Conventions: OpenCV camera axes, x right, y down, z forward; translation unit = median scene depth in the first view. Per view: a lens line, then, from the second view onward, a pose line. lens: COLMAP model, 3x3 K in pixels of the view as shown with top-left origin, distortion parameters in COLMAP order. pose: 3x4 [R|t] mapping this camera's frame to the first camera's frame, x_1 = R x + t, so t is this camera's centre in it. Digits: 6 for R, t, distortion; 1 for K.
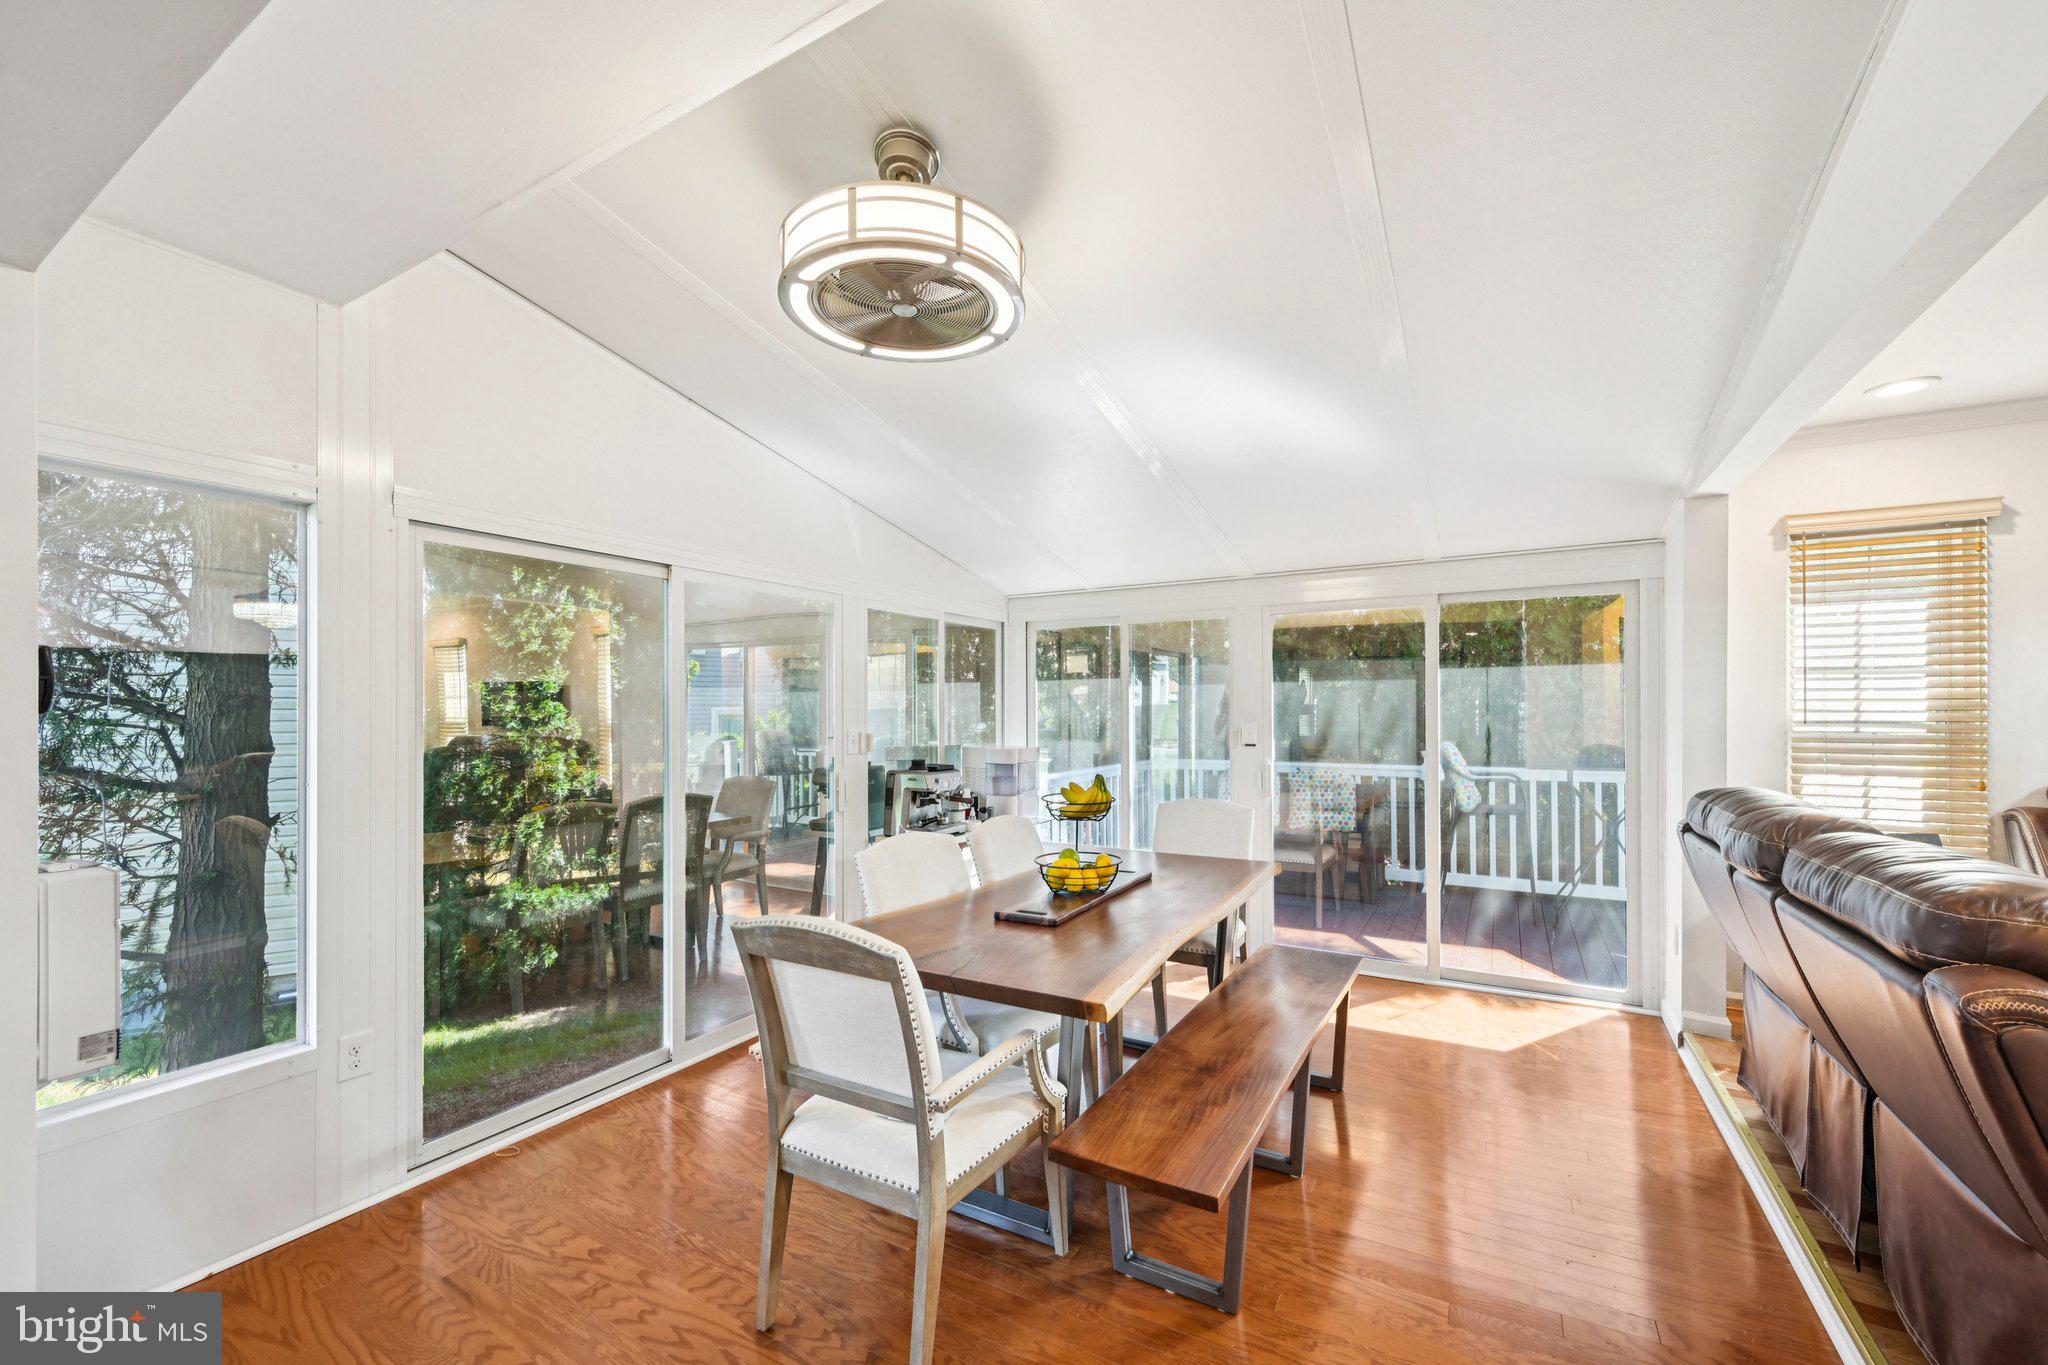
lens RADIAL K [[810.6, 0, 1011.7], [0, 810.6, 691.5], [0, 0, 1]] dist [0.003902, -0.000283]
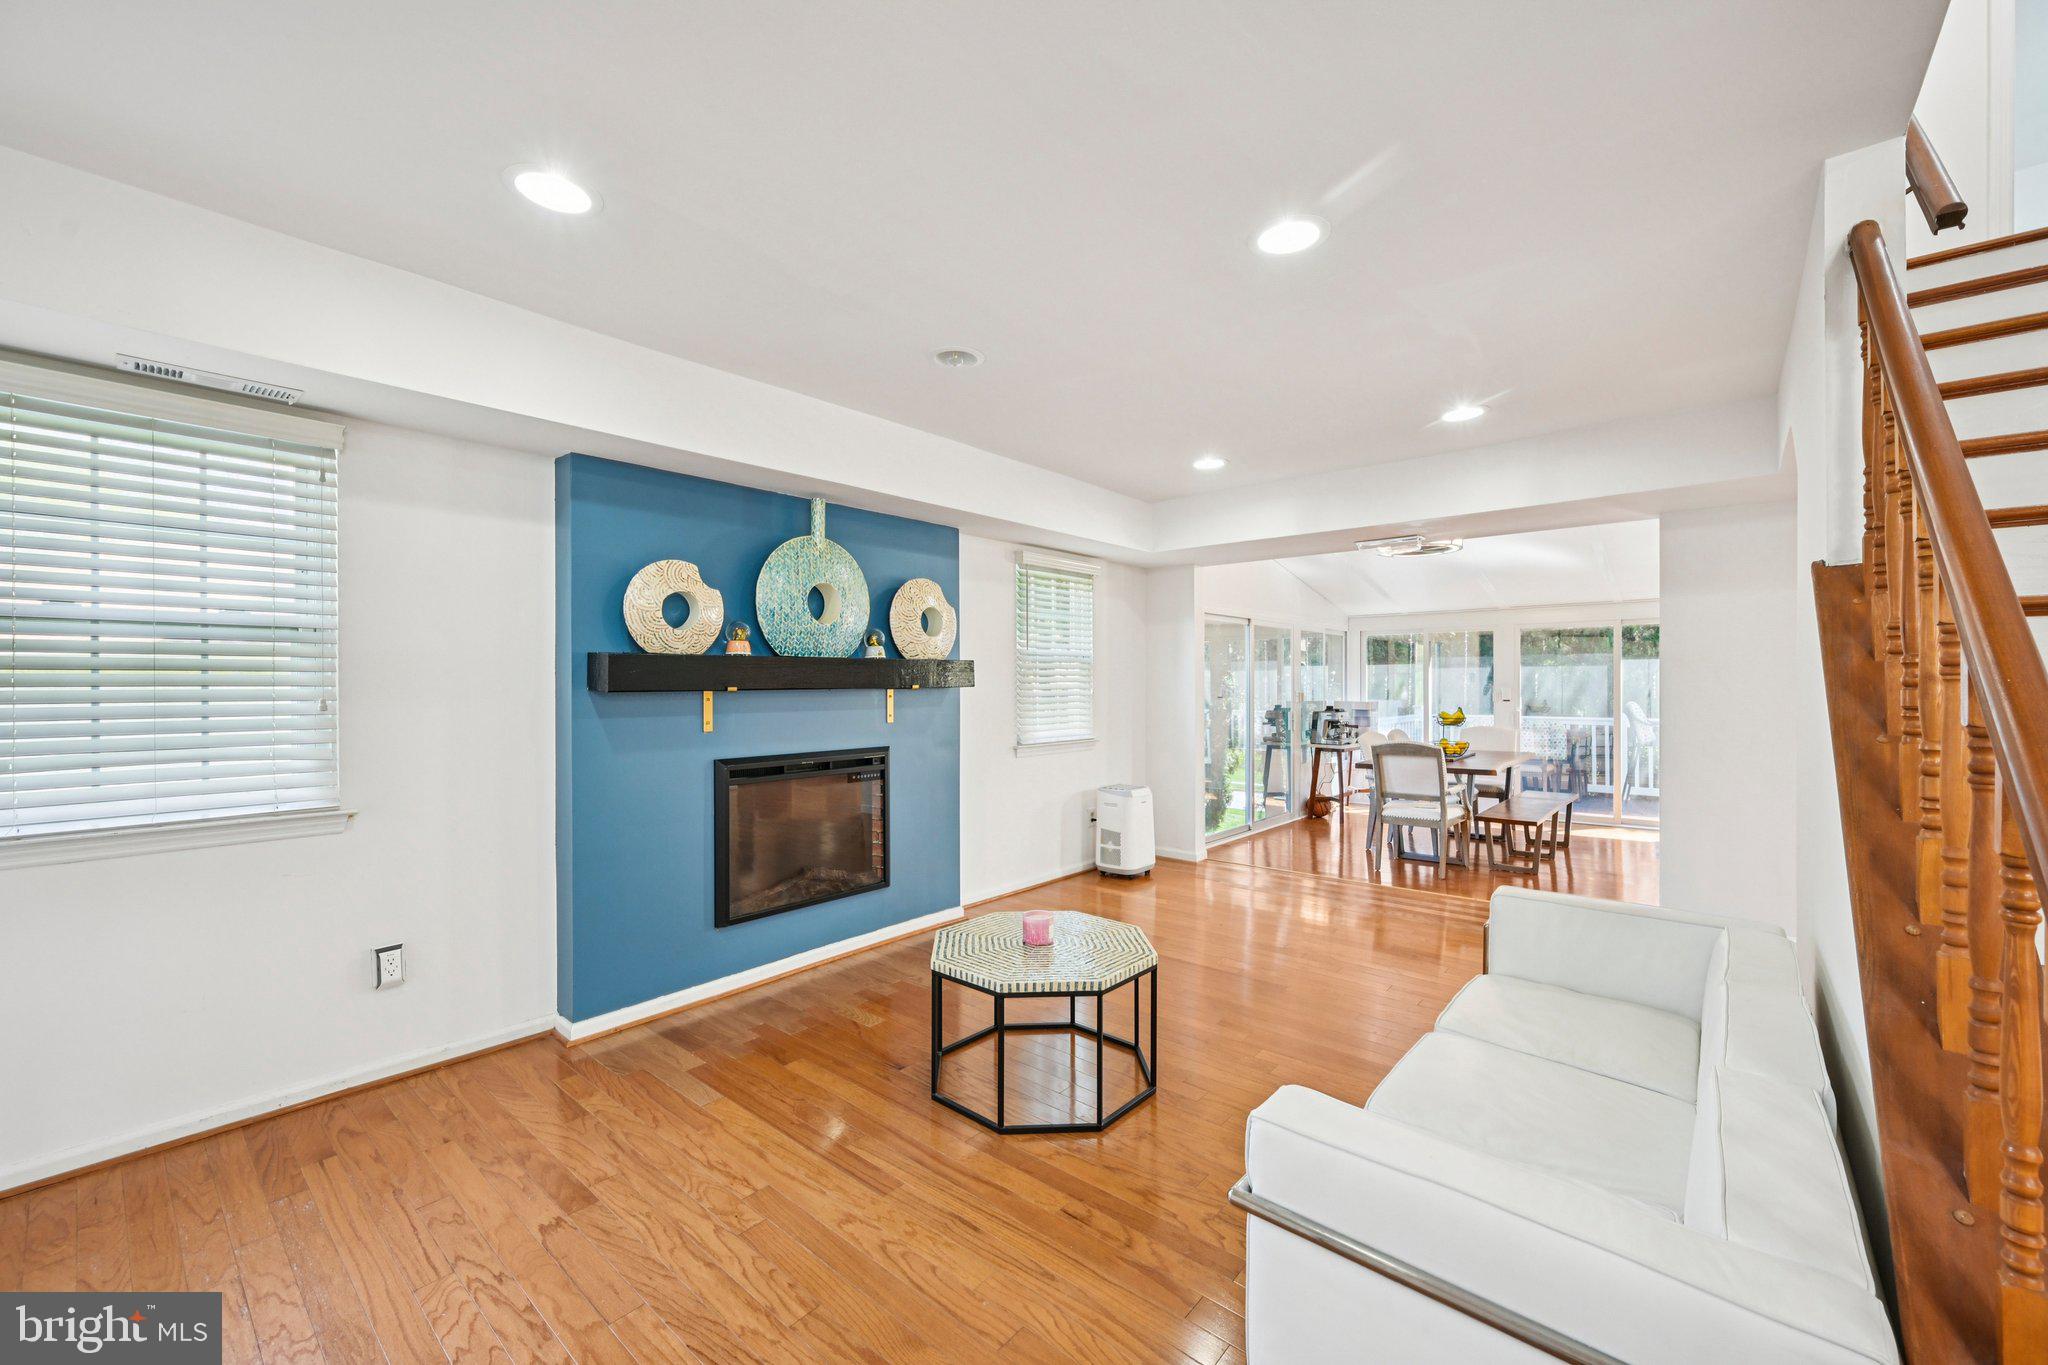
lens RADIAL K [[810.6, 0, 1020.2], [0, 810.6, 678.4], [0, 0, 1]] dist [0.003902, -0.000283]
pose [[0.984740, 0.001820, -0.174024, -0.628894], [0.000116, 0.999938, 0.011111, -0.006735], [0.174034, -0.010962, 0.984679, -1.333067]]
